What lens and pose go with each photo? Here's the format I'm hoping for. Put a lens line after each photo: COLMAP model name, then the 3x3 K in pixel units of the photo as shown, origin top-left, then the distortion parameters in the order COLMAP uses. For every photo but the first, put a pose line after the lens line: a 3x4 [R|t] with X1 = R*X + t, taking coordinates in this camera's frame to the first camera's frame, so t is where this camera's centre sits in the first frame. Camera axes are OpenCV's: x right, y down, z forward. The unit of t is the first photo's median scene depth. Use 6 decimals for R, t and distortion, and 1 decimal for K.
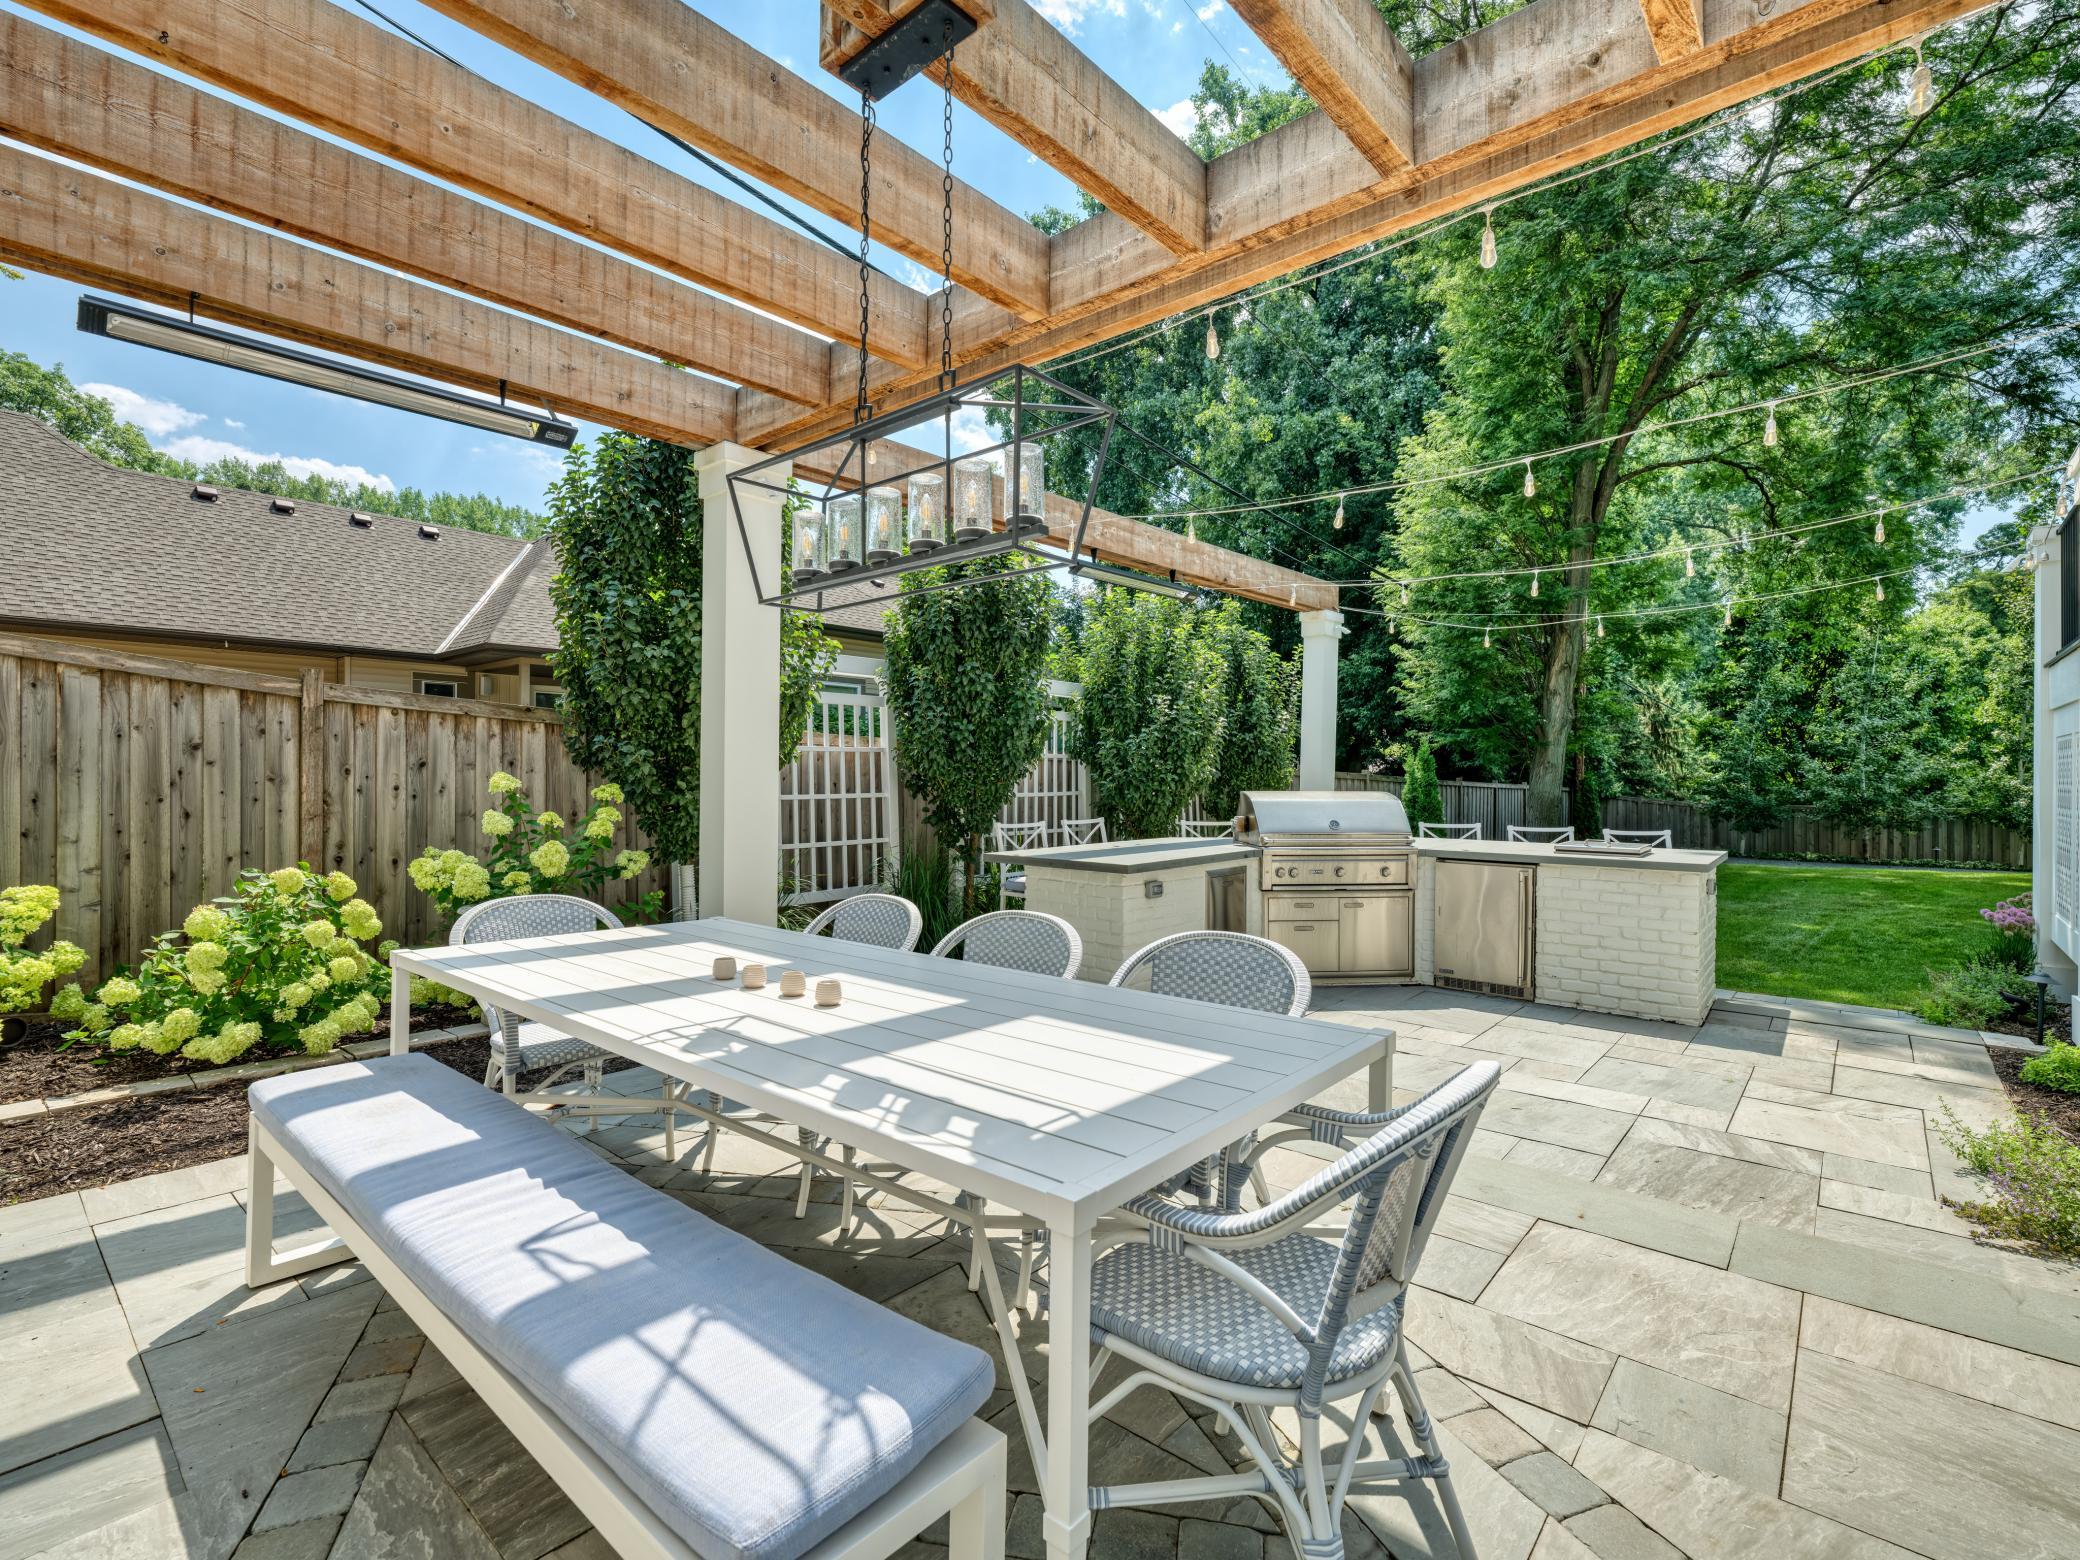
lens RADIAL K [[984.4, 0, 1047.9], [0, 984.4, 791.6], [0, 0, 1]] dist [-0.015457, 0.009393]
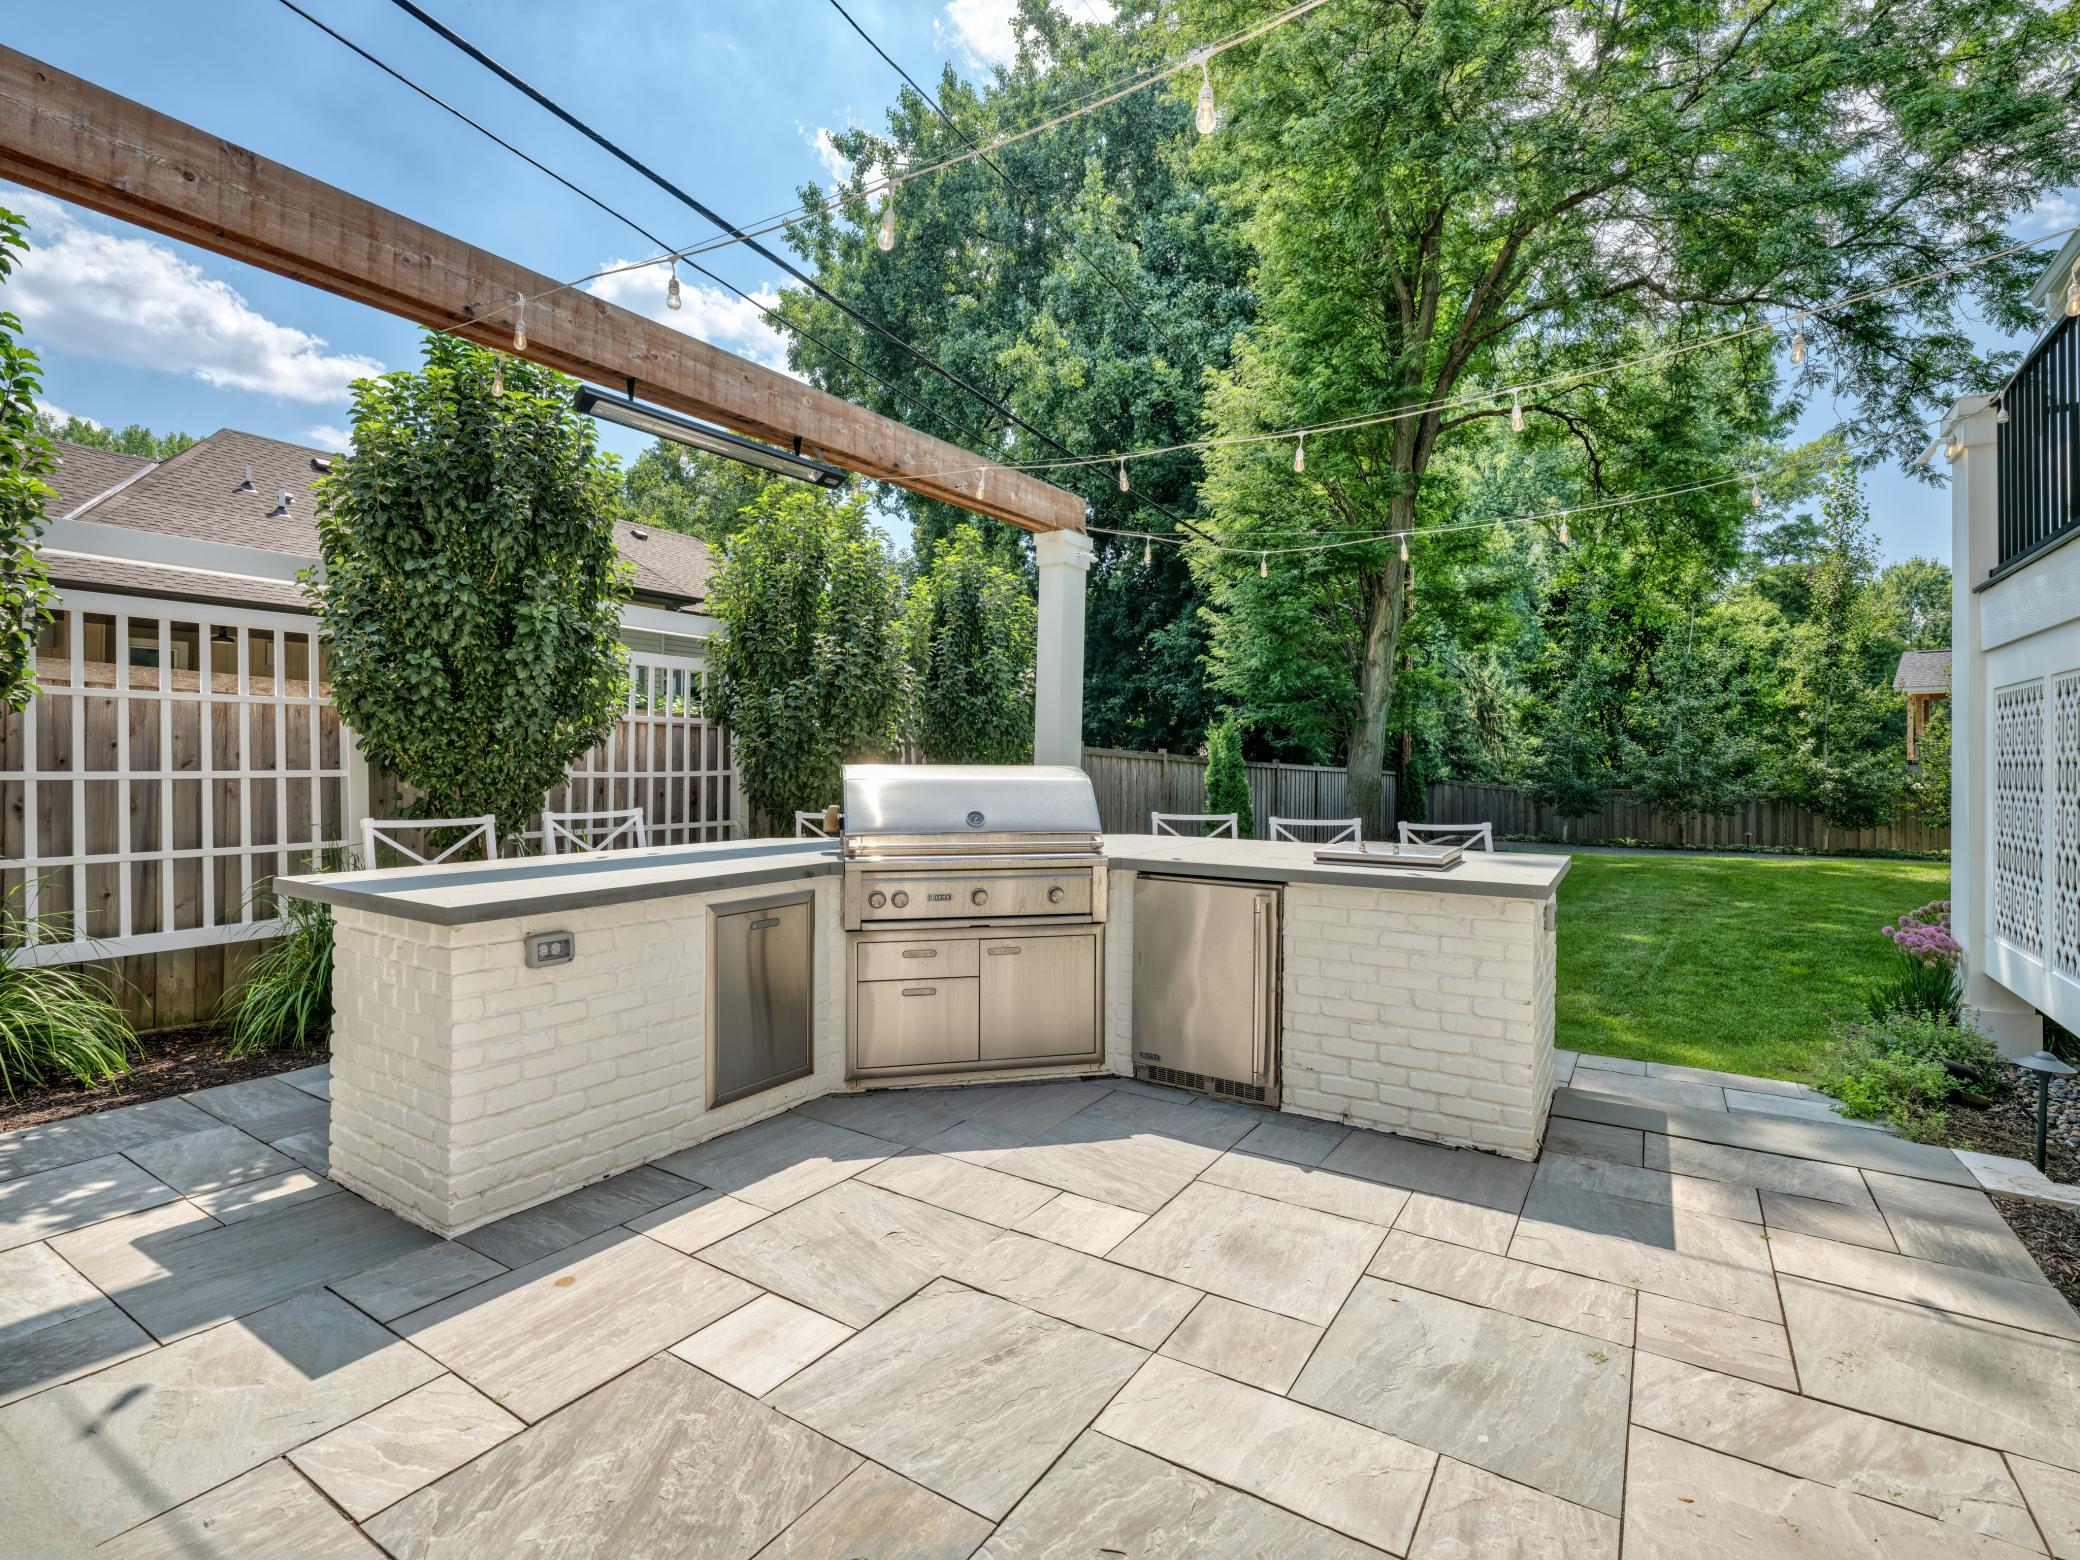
lens RADIAL K [[996.7, 0, 1040.0], [0, 996.7, 780.0], [0, 0, 1]] dist [-0.016472, 0.007862]
pose [[0.990800, -0.001334, 0.135326, 0.077032], [0.001093, 0.999998, 0.001854, 0.002642], [-0.135328, -0.001689, 0.990799, 0.119188]]
